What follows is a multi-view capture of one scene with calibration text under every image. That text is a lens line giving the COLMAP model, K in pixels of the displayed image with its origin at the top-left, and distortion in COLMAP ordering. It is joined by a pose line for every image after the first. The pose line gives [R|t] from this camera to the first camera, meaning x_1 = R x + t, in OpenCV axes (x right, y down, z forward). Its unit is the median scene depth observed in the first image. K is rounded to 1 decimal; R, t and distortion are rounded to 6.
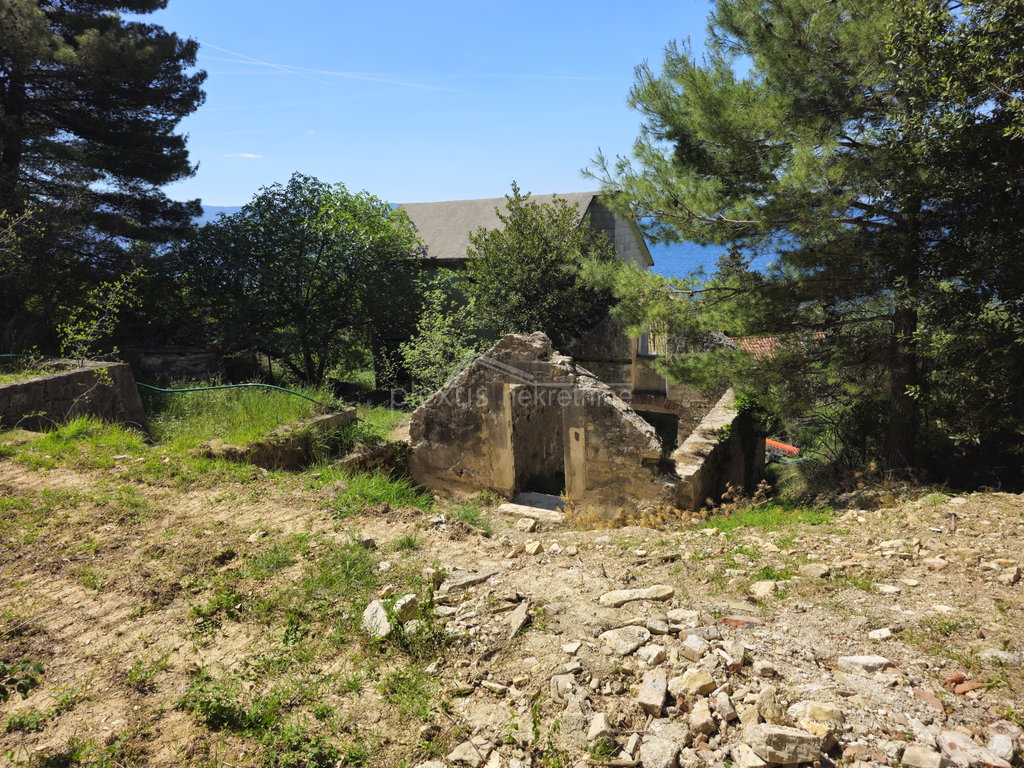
lens RADIAL K [[713.9, 0, 493.4], [0, 713.9, 383.0], [0, 0, 1]] dist [0.038423, -0.009070]
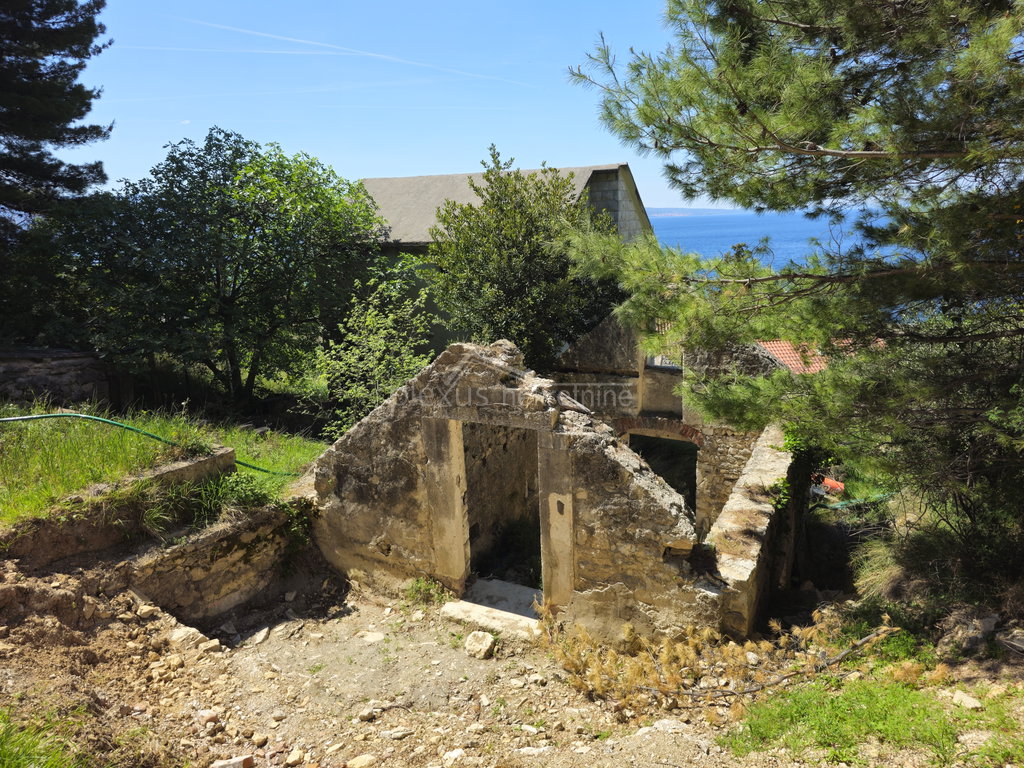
lens RADIAL K [[713.9, 0, 510.5], [0, 713.9, 376.7], [0, 0, 1]] dist [0.038423, -0.009070]
pose [[0.999613, 0.011923, 0.025139, 0.048497], [-0.011814, 0.999920, -0.004476, -0.032811], [-0.025191, 0.004177, 0.999674, 0.321773]]
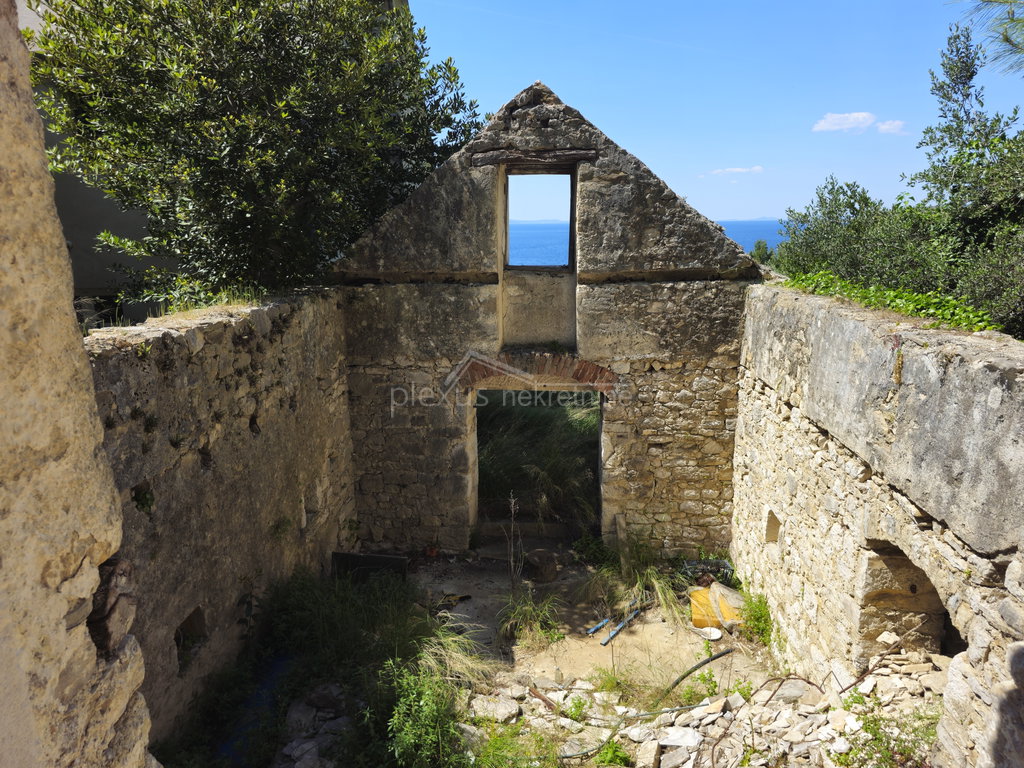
lens RADIAL K [[713.9, 0, 548.7], [0, 713.9, 390.9], [0, 0, 1]] dist [0.038423, -0.009070]
pose [[0.897118, -0.062958, 0.437283, 0.036810], [0.063796, 0.997881, 0.012787, 0.051997], [-0.437161, 0.016425, 0.899233, 0.866226]]
